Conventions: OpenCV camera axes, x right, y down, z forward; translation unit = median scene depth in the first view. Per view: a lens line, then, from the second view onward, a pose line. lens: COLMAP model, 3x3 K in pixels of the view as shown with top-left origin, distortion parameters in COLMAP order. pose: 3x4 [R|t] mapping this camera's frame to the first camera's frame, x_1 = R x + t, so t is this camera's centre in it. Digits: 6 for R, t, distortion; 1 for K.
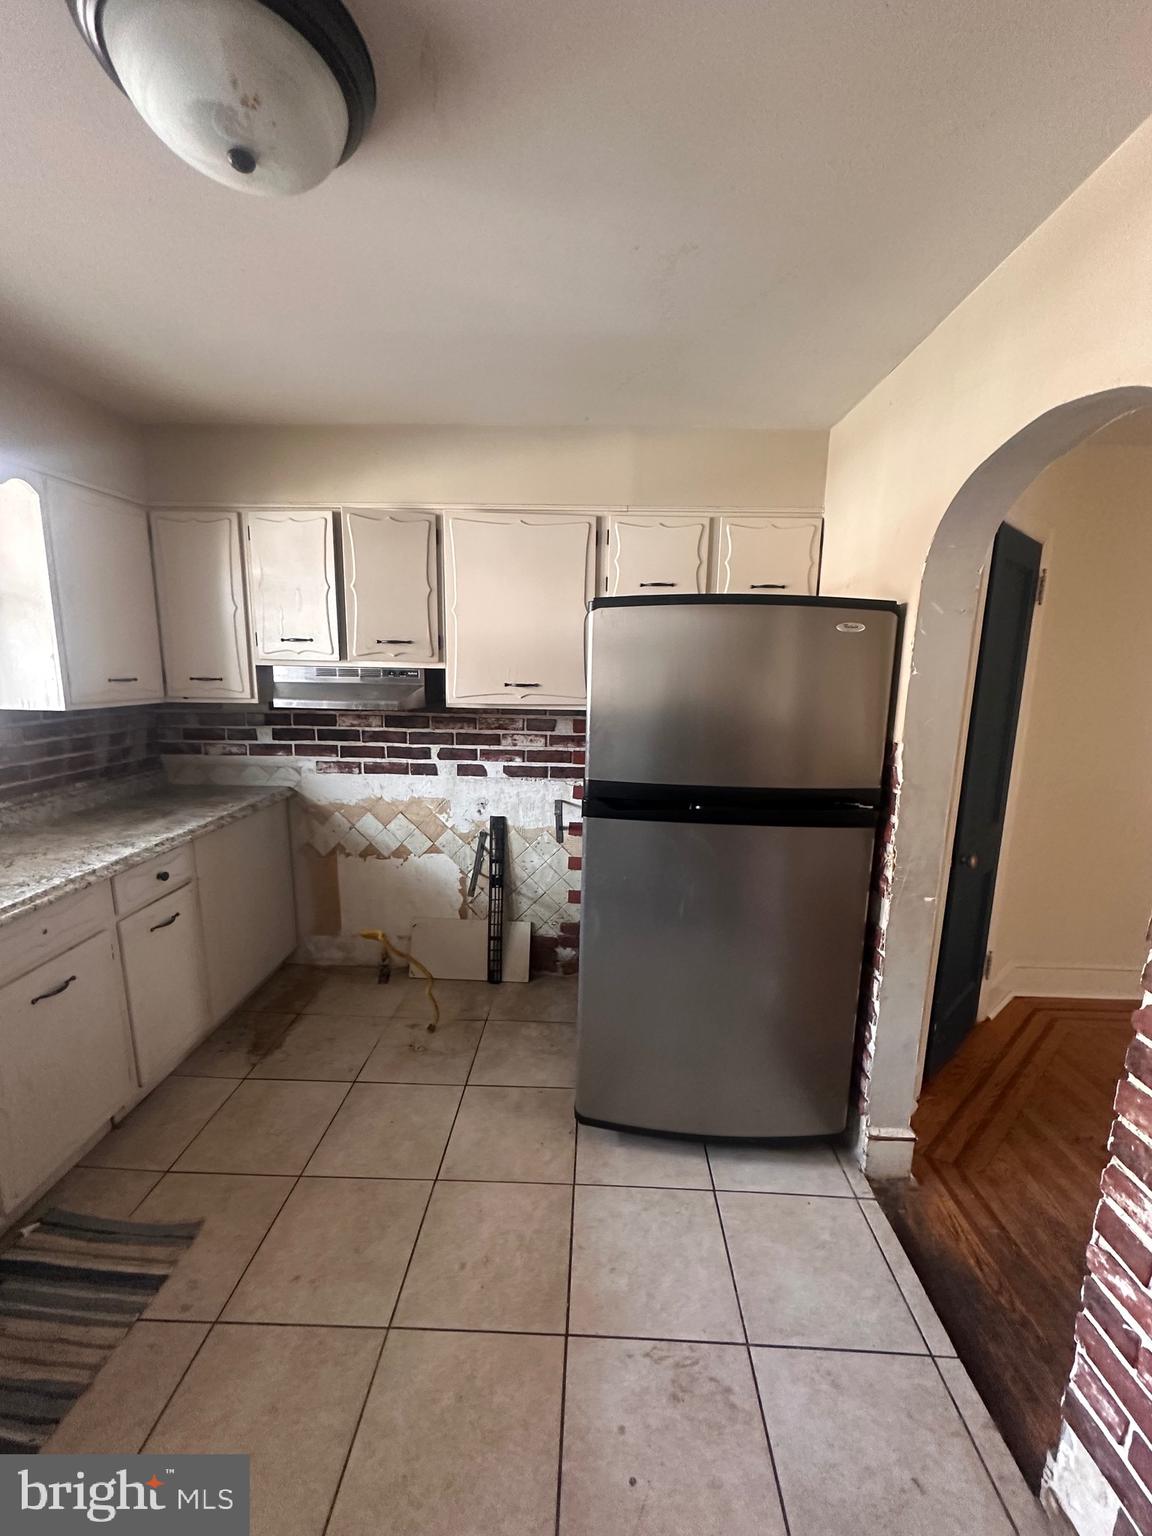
lens RADIAL K [[609.0, 0, 576.7], [0, 609.0, 768.7], [0, 0, 1]] dist [-0.000060, 0.000179]
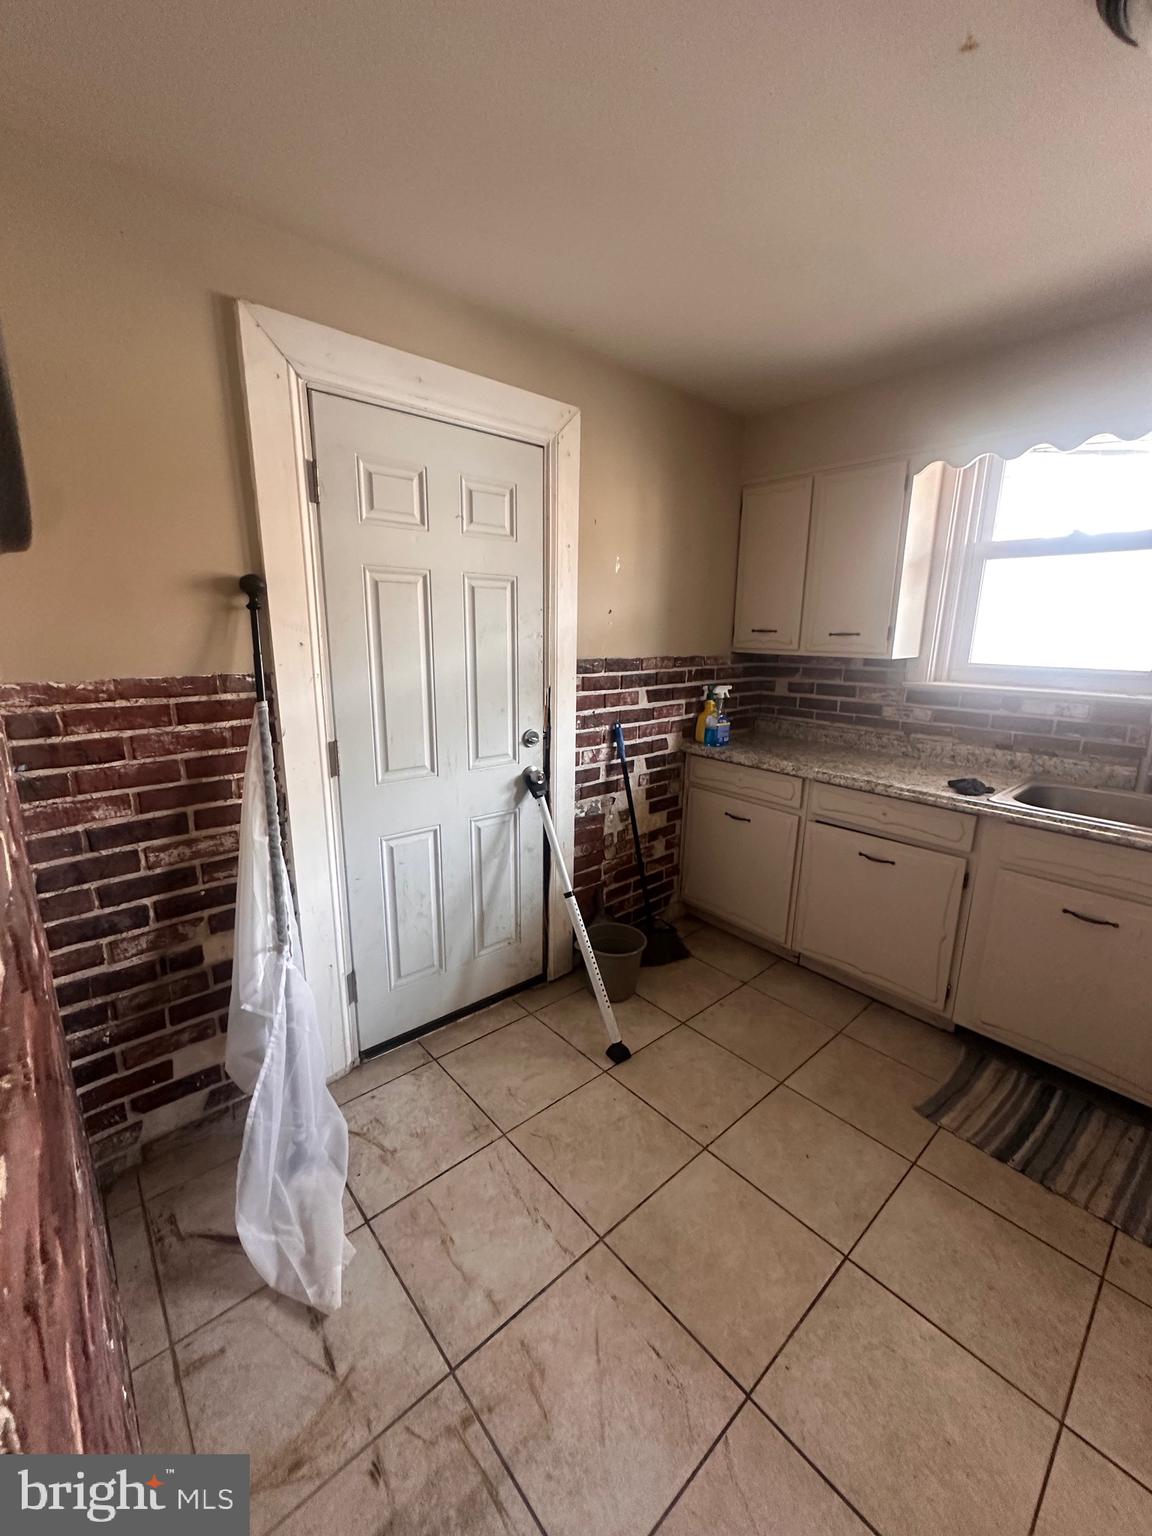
lens RADIAL K [[609.0, 0, 576.7], [0, 609.0, 768.7], [0, 0, 1]] dist [-0.000060, 0.000179]
pose [[-0.725761, 0.132146, -0.675136, 0.340630], [-0.139912, 0.932515, 0.332926, -0.042511], [0.673570, 0.336084, -0.658294, 0.463628]]
